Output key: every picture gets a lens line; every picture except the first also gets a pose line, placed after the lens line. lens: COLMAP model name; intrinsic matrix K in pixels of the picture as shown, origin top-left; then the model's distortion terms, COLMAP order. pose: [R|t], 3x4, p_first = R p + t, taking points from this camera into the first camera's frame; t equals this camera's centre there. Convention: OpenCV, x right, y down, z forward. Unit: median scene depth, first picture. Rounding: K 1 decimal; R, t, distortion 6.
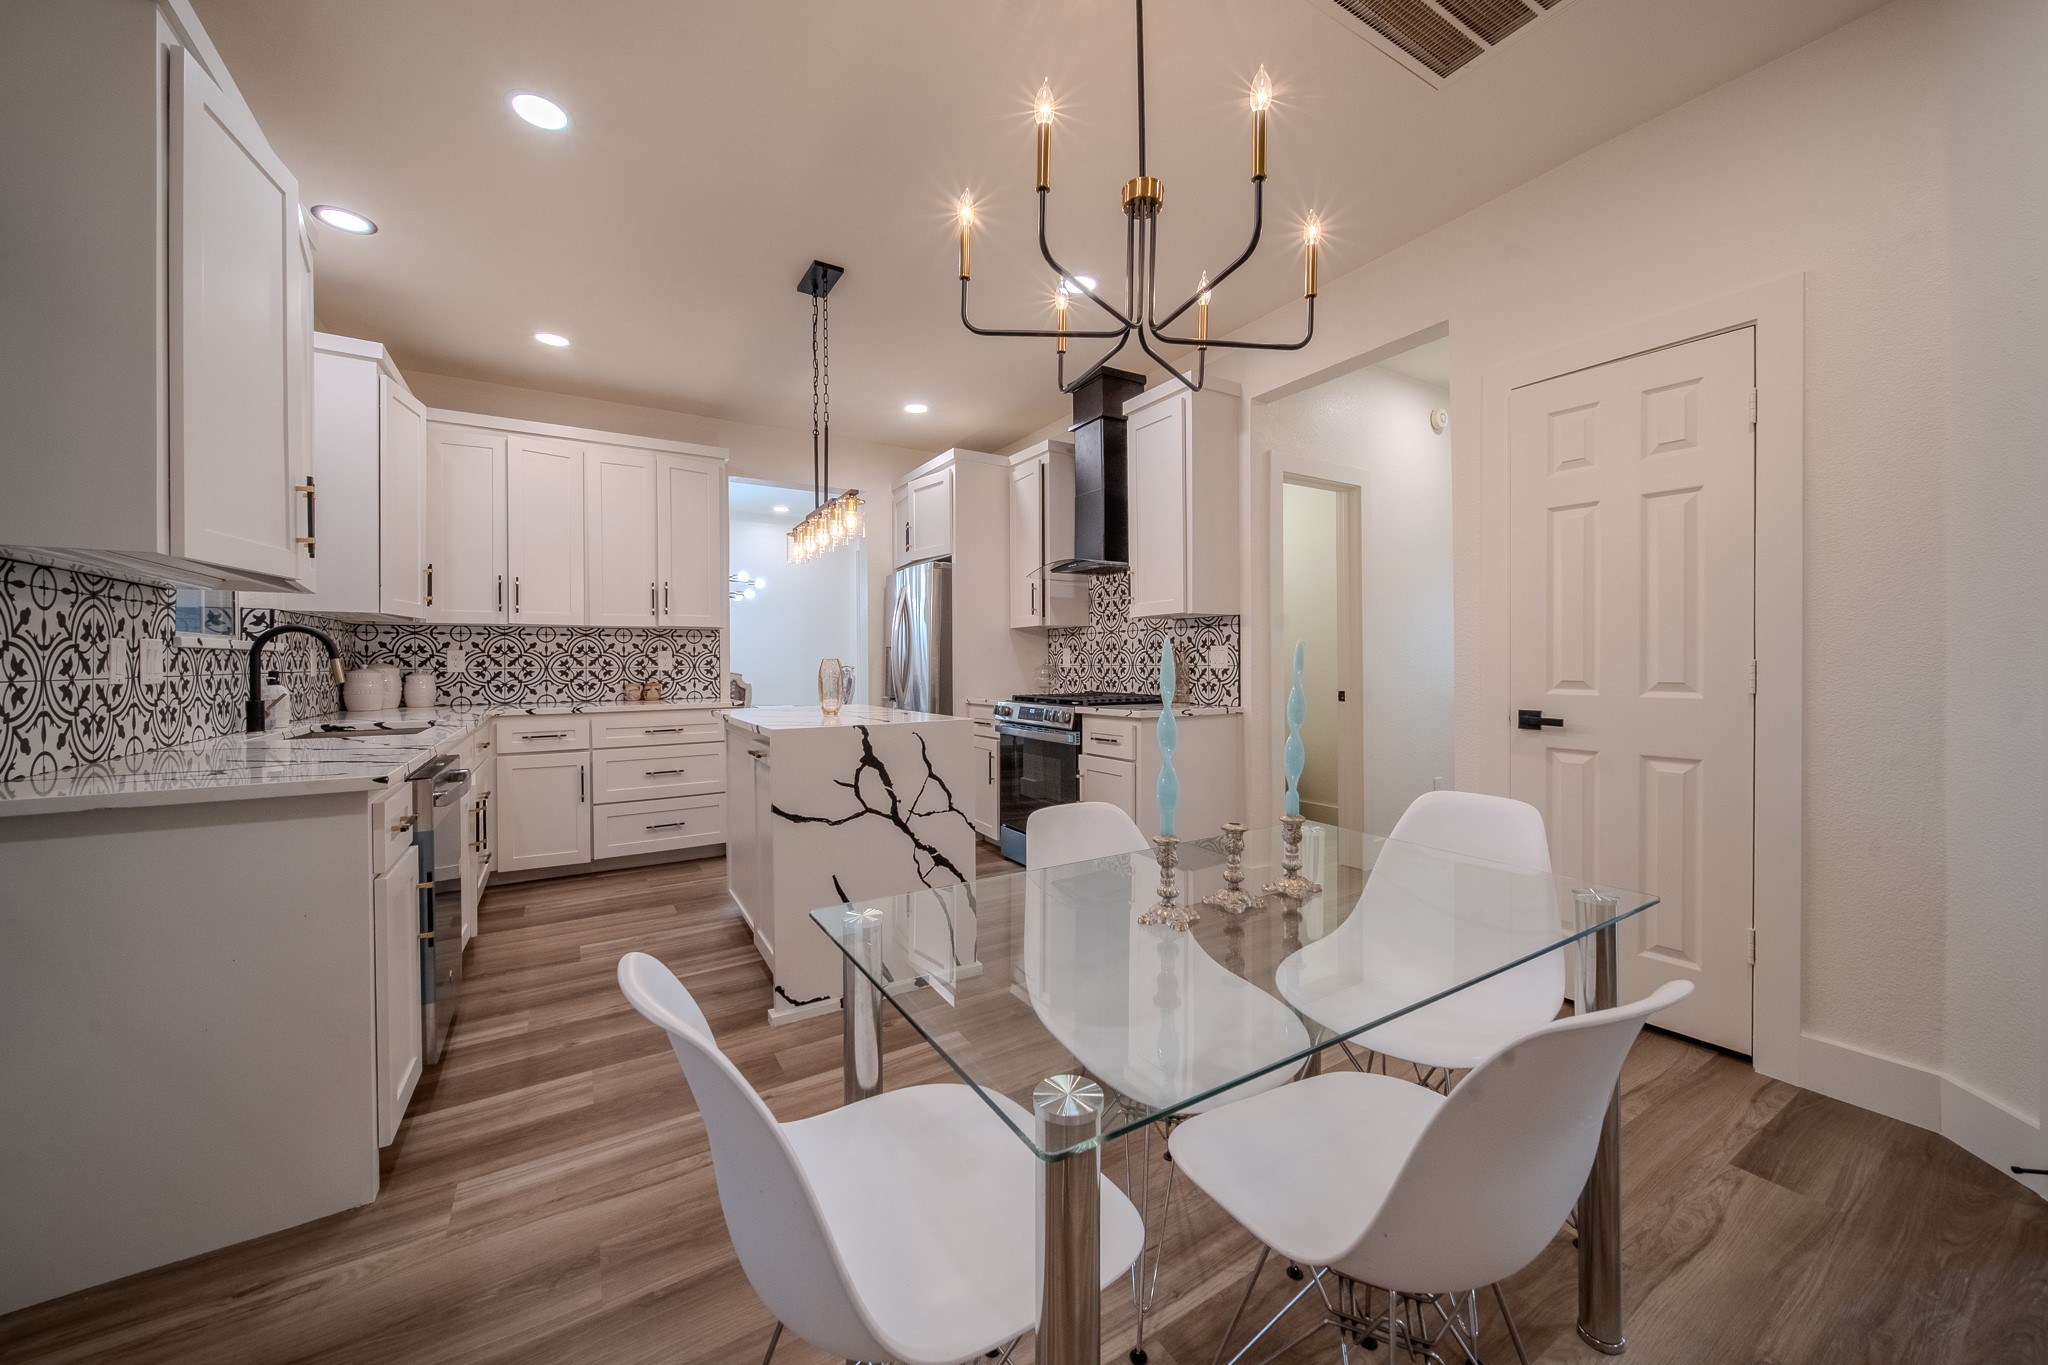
lens RADIAL K [[752.3, 0, 932.9], [0, 752.3, 665.7], [0, 0, 1]] dist [-0.000884, -0.000133]
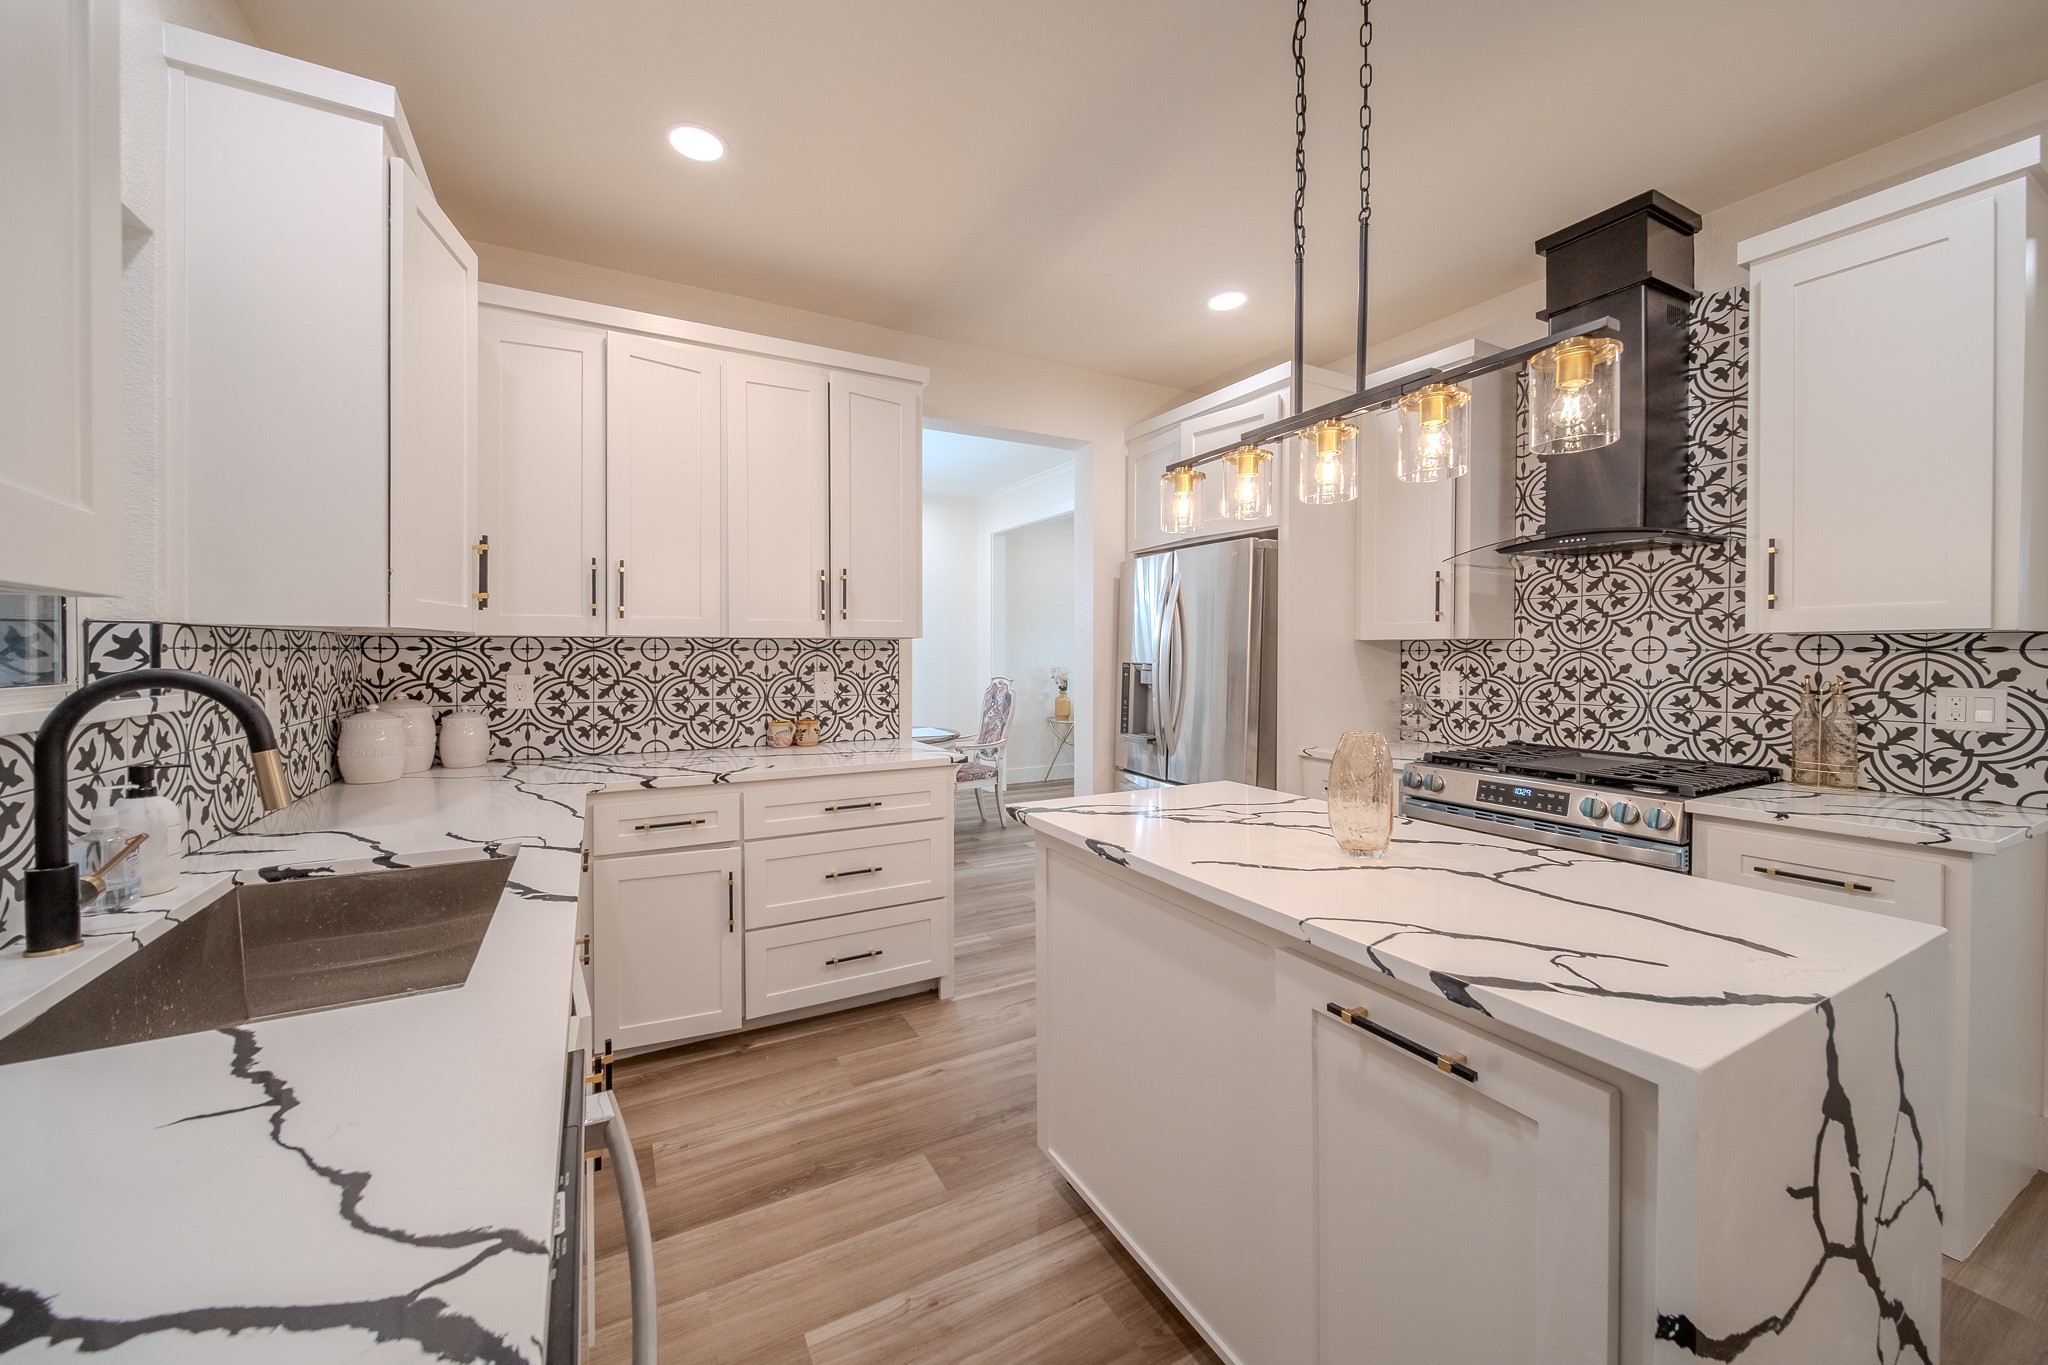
lens RADIAL K [[721.2, 0, 941.7], [0, 721.2, 653.9], [0, 0, 1]] dist [-0.000040, -0.000051]
pose [[0.999952, 0.001443, -0.009662, -0.270430], [-0.001432, 0.999998, 0.001206, -0.040112], [0.009664, -0.001192, 0.999953, 0.390770]]
